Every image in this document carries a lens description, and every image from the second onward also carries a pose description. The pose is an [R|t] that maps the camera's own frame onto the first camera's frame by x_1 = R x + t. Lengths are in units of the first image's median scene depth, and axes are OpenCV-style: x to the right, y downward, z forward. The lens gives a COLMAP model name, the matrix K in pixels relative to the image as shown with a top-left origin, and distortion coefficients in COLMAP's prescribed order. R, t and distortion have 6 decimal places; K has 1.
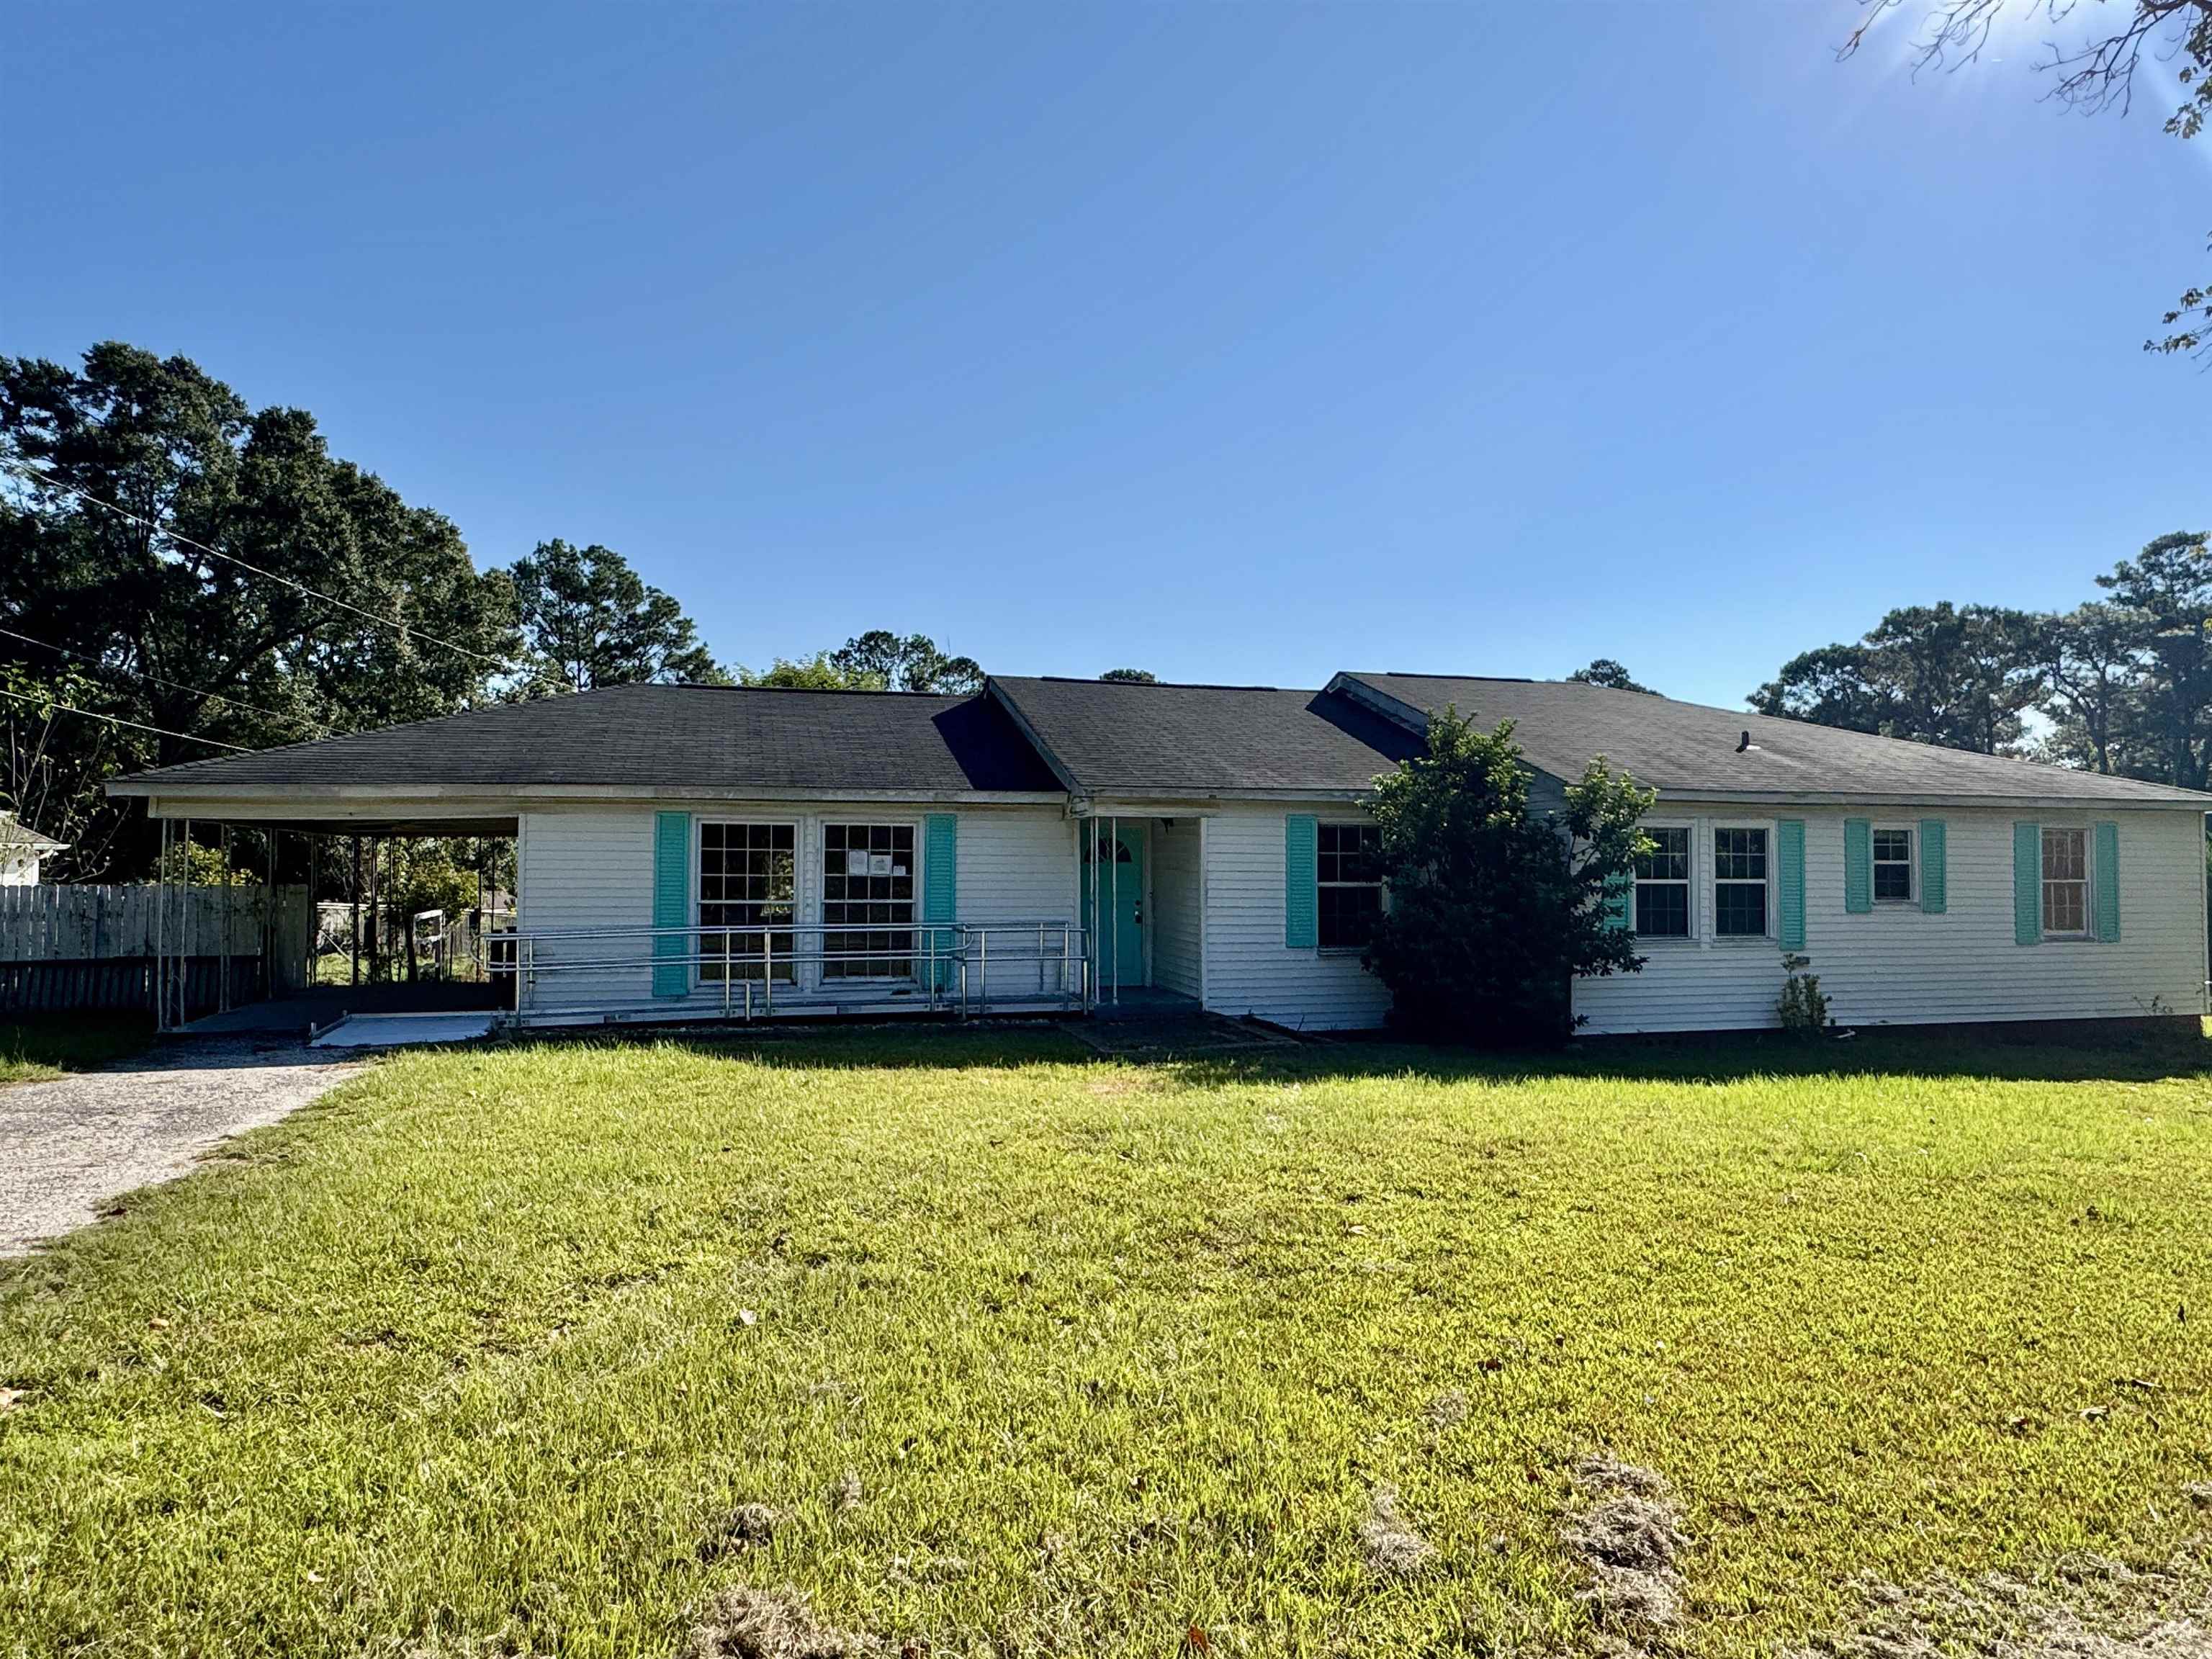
lens RADIAL K [[1357.1, 0, 1092.1], [0, 1357.1, 827.3], [0, 0, 1]] dist [0.002620, 0.001926]
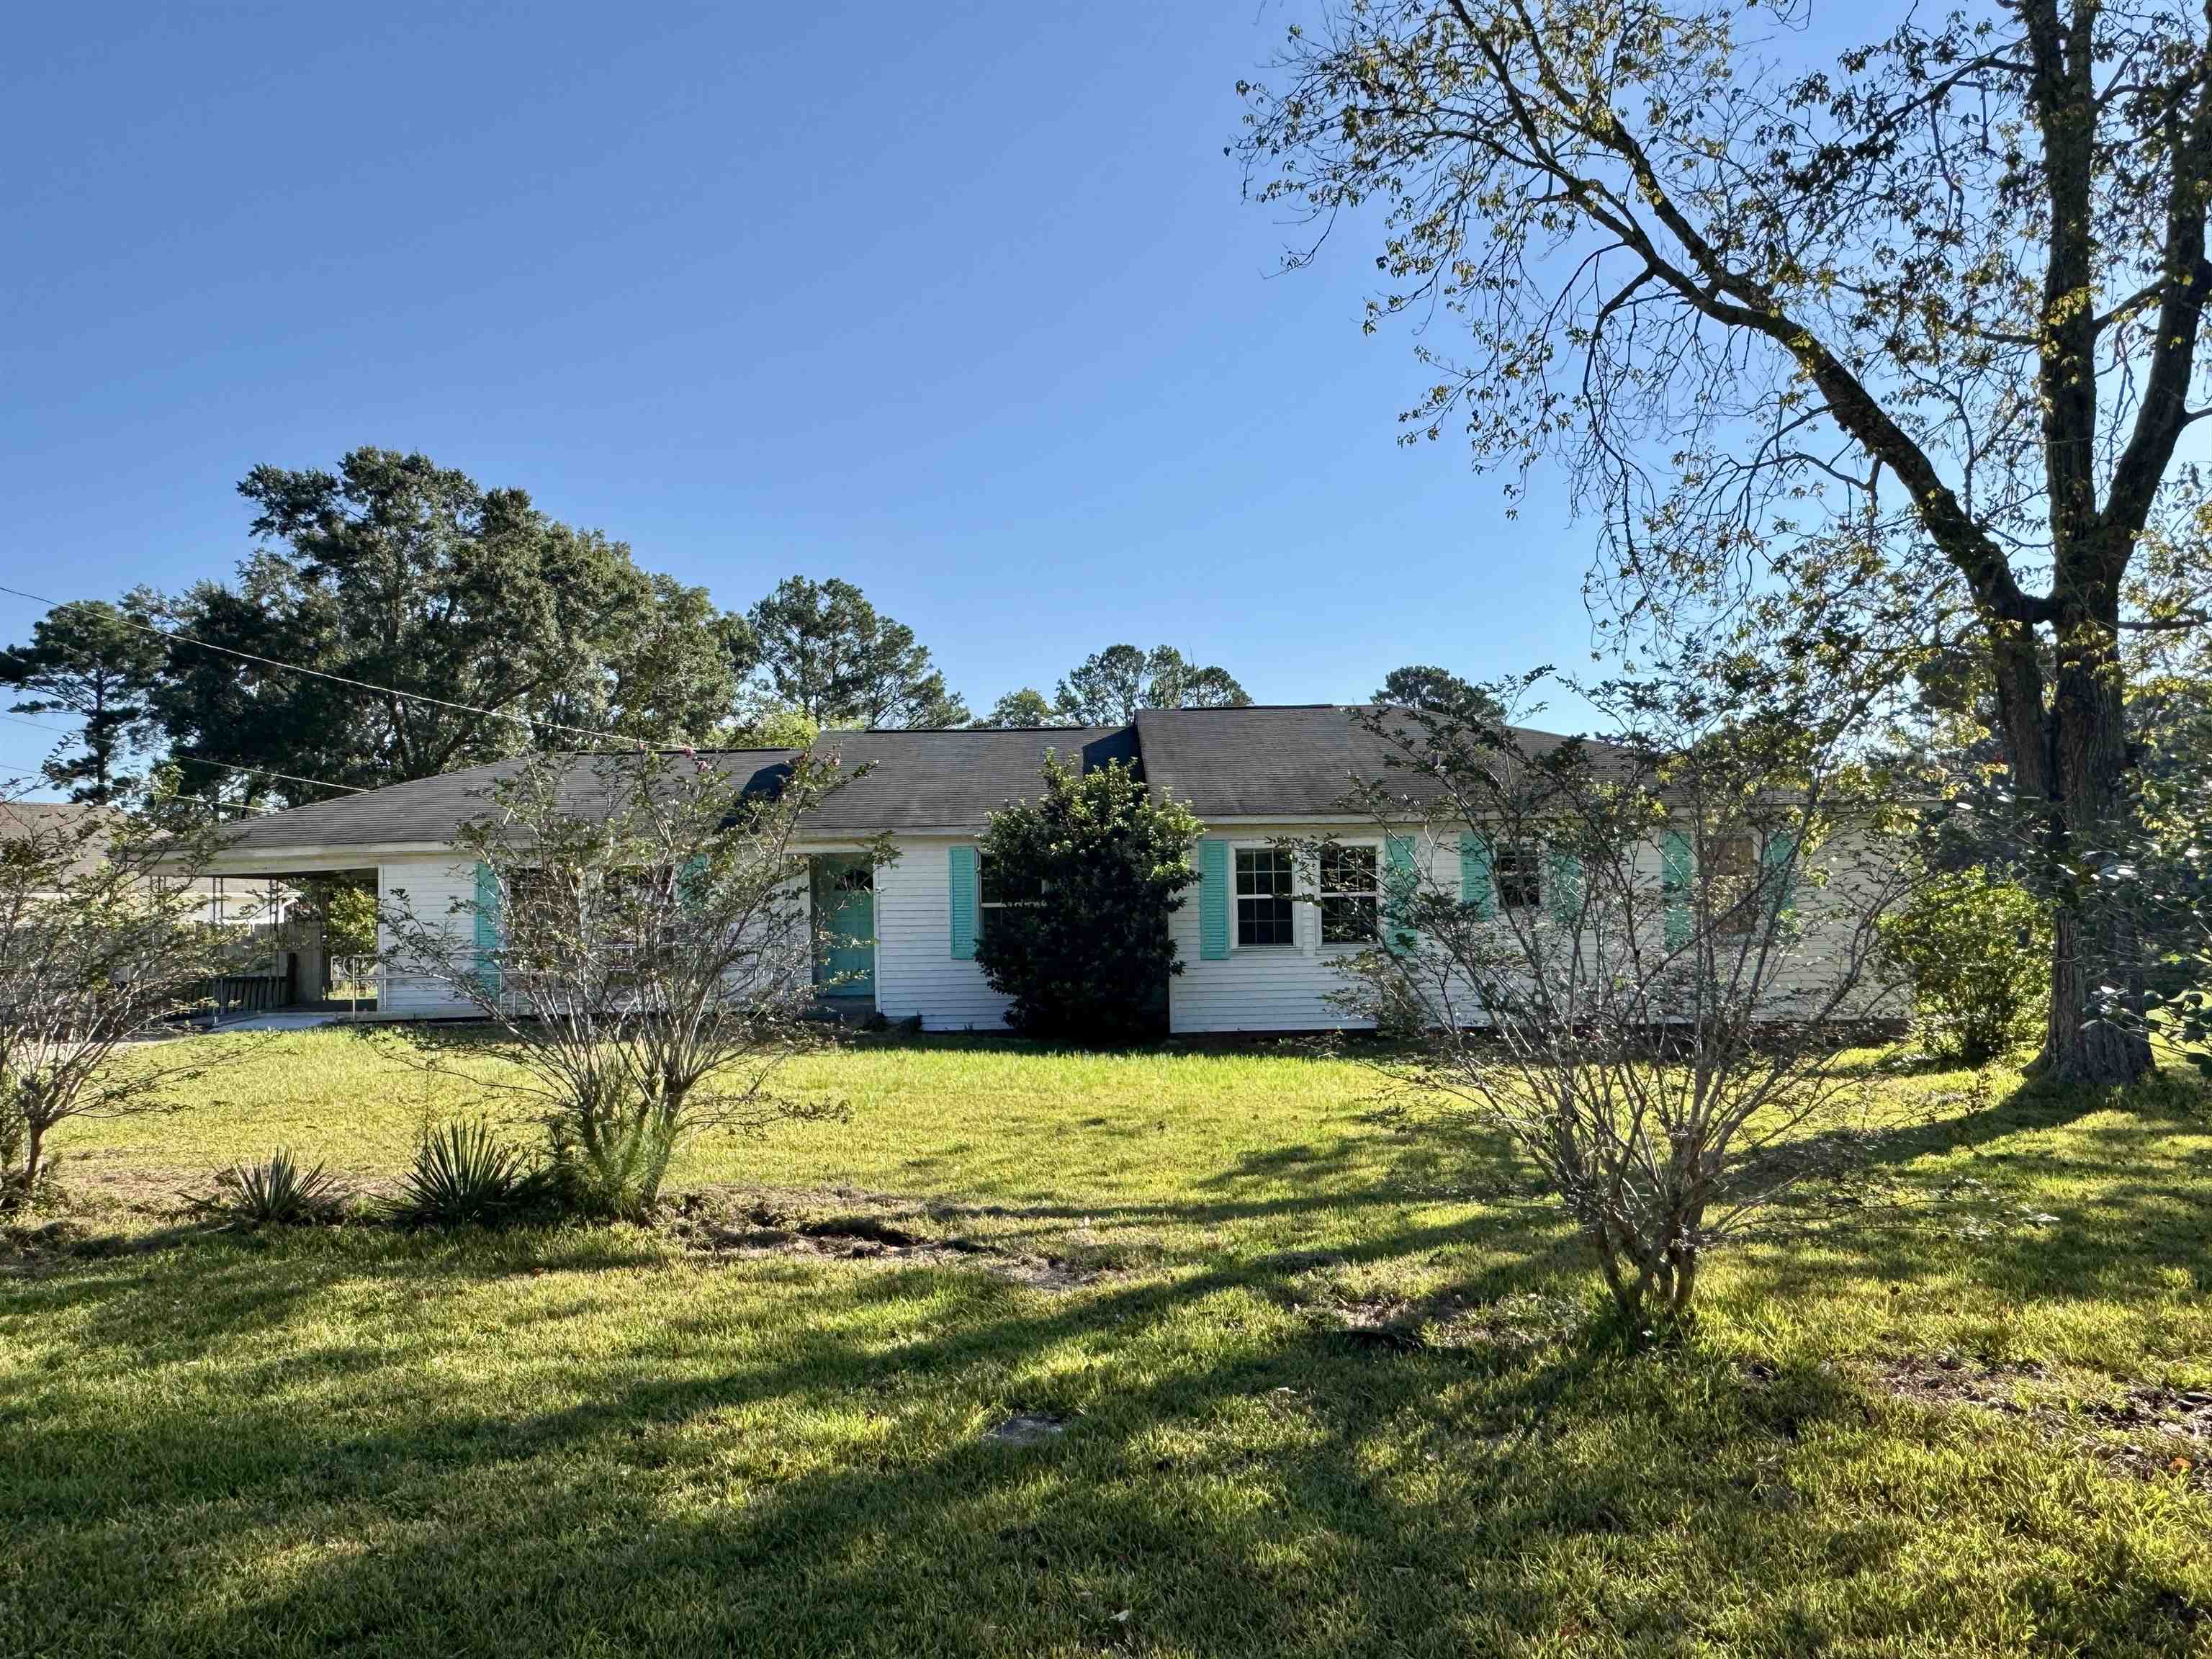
lens RADIAL K [[1573.6, 0, 1118.7], [0, 1573.6, 825.6], [0, 0, 1]] dist [0.004561, -0.000896]
pose [[0.964834, -0.034601, -0.260572, 0.135807], [0.031097, 0.999362, -0.017563, 0.000062], [0.261013, 0.008842, 0.965295, -0.061270]]
